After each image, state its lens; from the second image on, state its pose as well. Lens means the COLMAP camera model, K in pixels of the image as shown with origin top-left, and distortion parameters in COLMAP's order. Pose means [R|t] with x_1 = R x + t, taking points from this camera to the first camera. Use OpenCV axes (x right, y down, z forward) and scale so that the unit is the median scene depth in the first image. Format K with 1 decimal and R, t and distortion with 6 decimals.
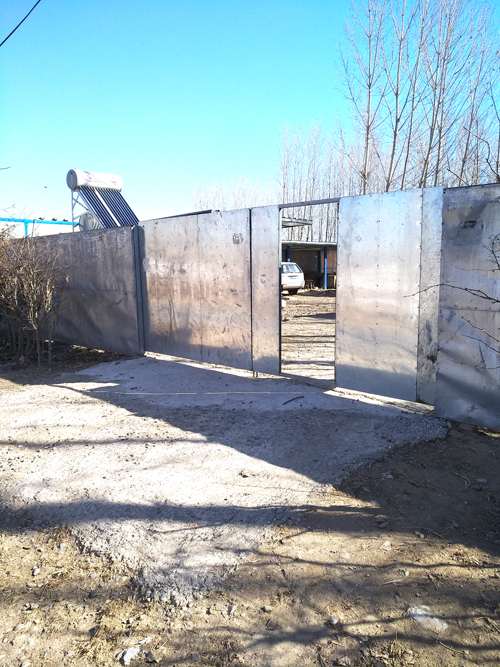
lens RADIAL K [[525.8, 0, 249.8], [0, 525.8, 331.5], [0, 0, 1]] dist [0.000080, 0.004788]
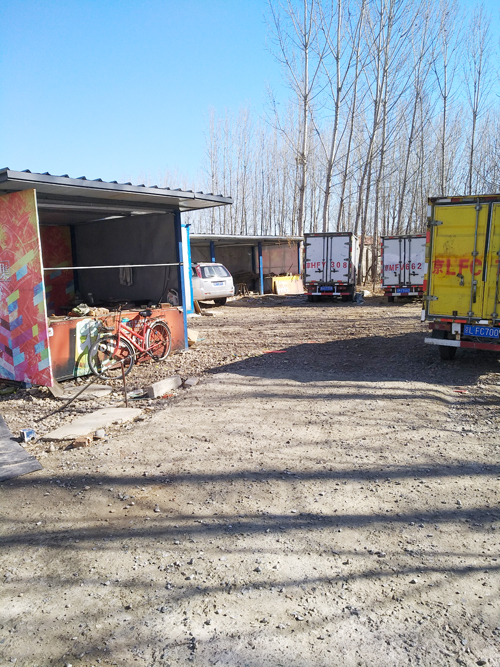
lens RADIAL K [[525.8, 0, 249.8], [0, 525.8, 331.5], [0, 0, 1]] dist [0.000080, 0.004788]
pose [[0.992553, -0.040079, 0.115032, 0.026889], [0.038959, 0.999169, 0.011976, -0.029932], [-0.115417, -0.007405, 0.993290, 0.179395]]
